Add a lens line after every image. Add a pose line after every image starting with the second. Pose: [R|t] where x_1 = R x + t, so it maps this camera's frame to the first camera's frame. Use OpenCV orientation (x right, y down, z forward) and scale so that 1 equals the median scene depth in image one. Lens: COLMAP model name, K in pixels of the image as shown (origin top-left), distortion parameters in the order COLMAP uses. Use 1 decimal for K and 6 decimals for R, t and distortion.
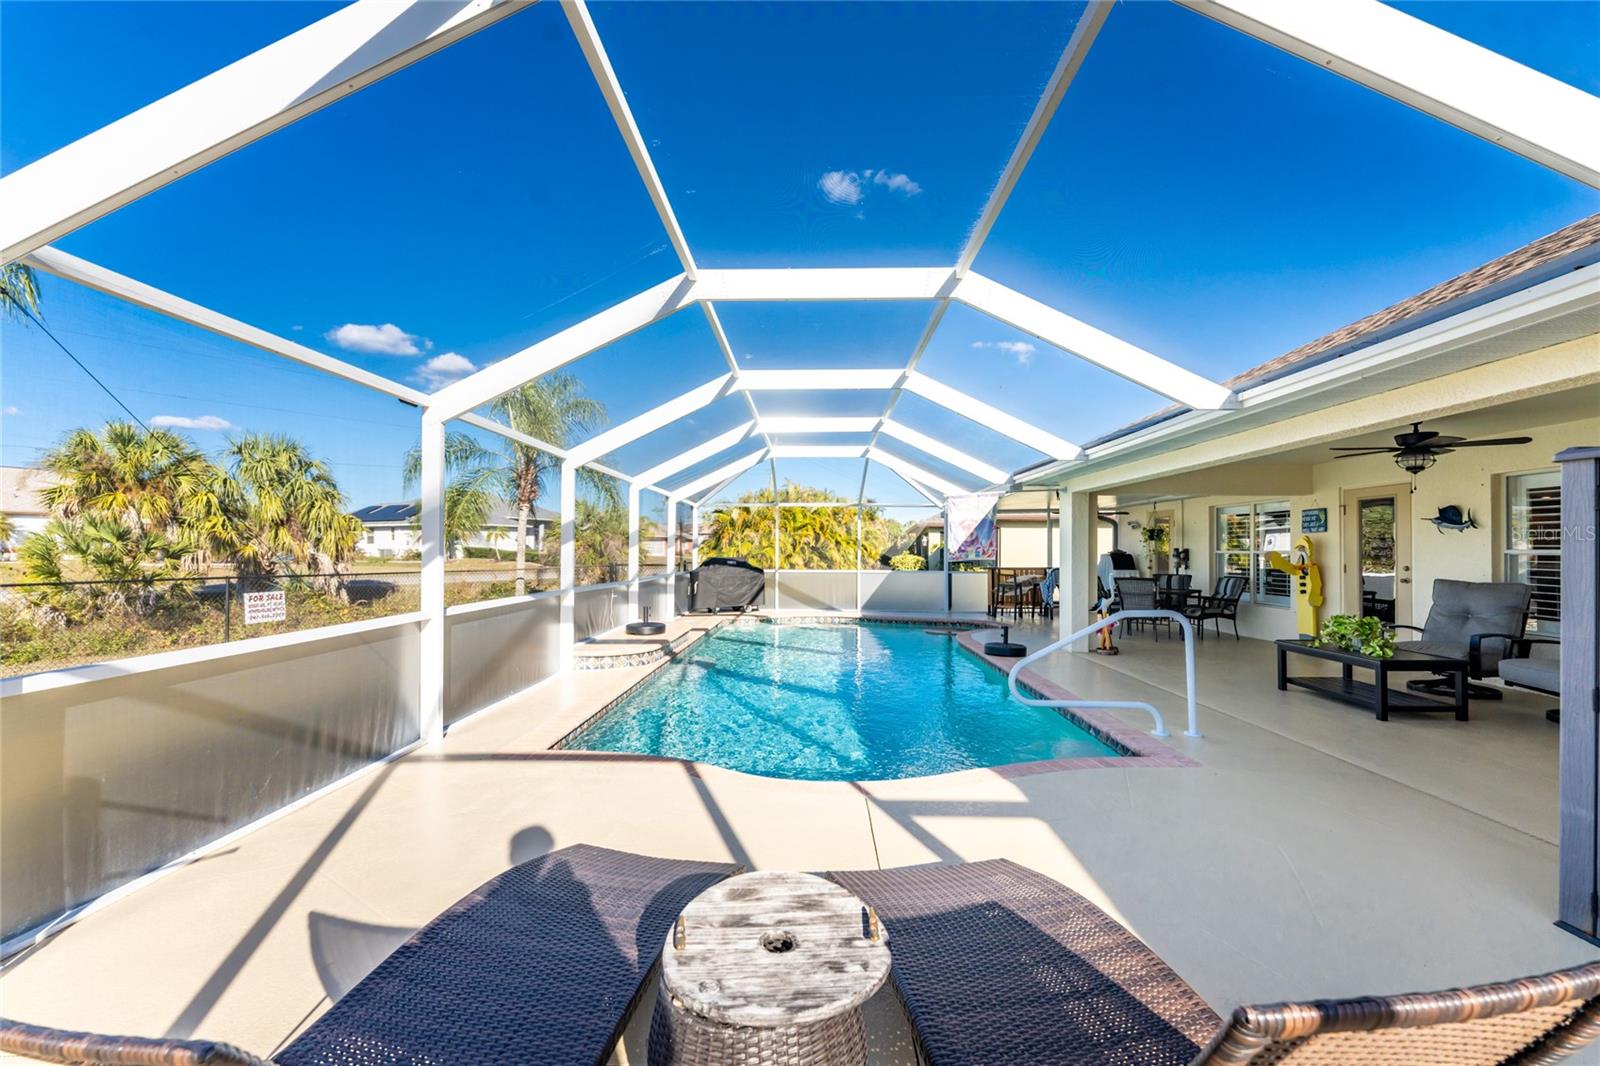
lens RADIAL K [[636.7, 0, 772.8], [0, 636.7, 541.0], [0, 0, 1]] dist [0.000037, -0.000405]
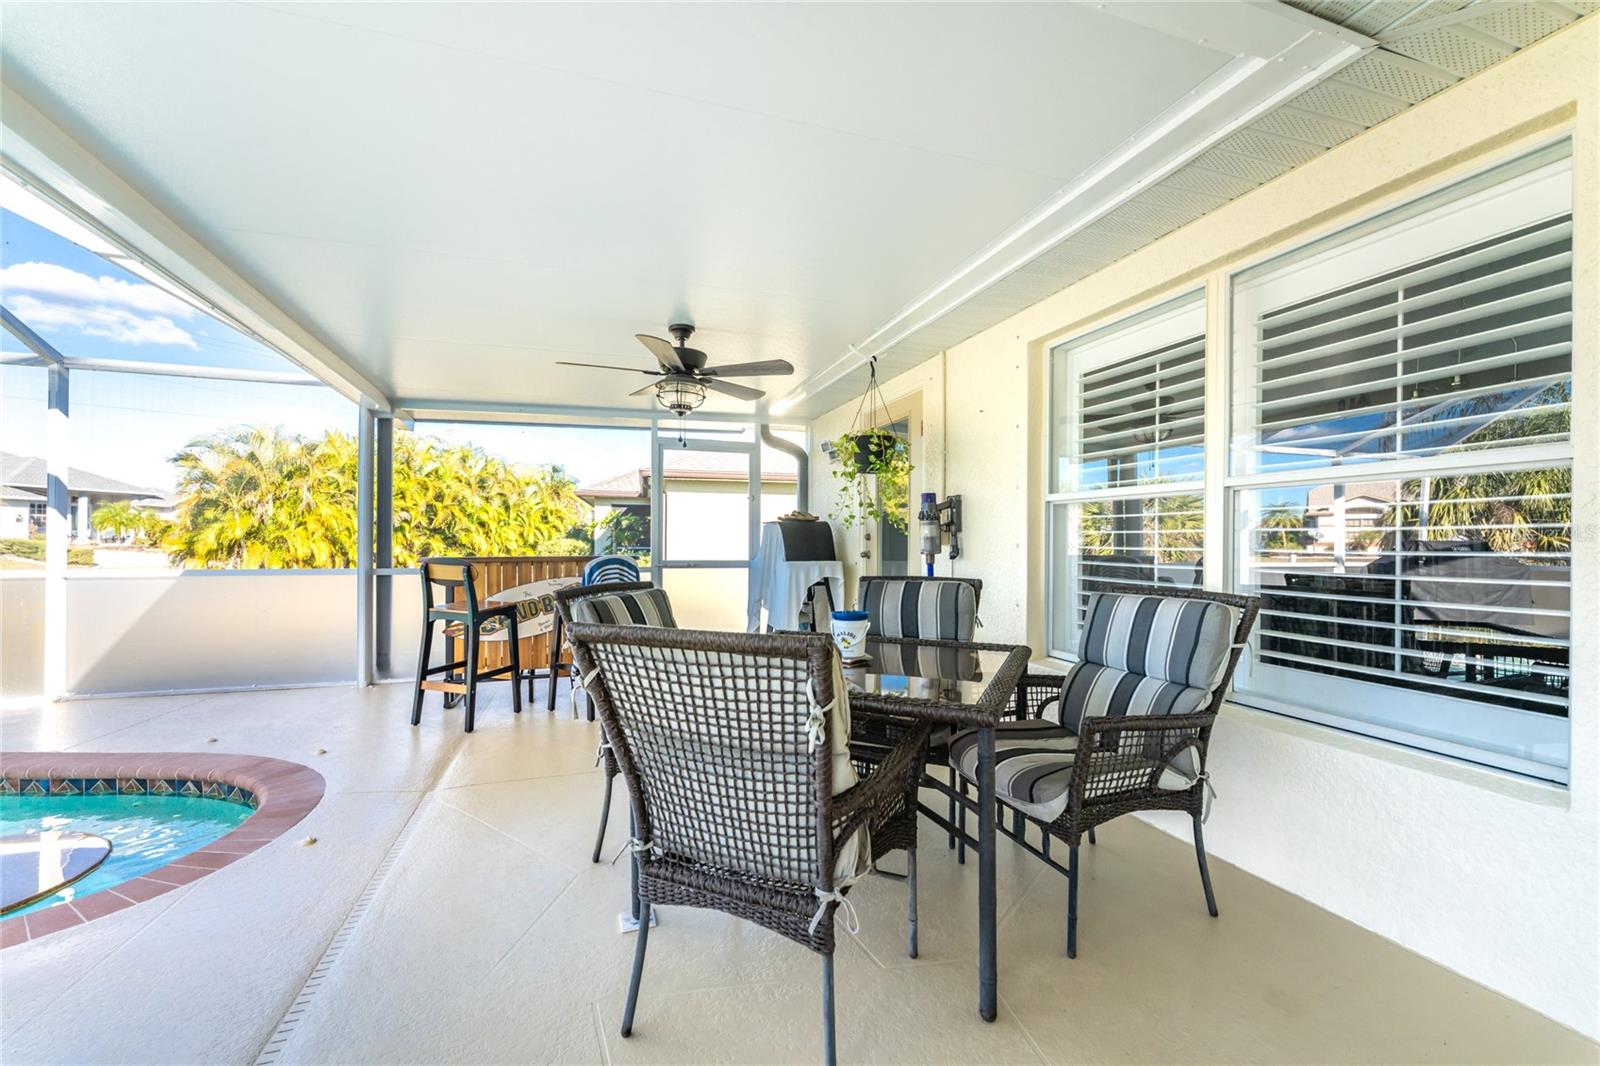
lens RADIAL K [[623.3, 0, 791.1], [0, 623.3, 537.2], [0, 0, 1]] dist [0.000175, -0.000032]
pose [[0.930157, 0.004915, 0.367129, 0.515533], [-0.007744, 0.999951, 0.006232, 0.036632], [-0.367081, -0.008640, 0.930149, 0.832521]]
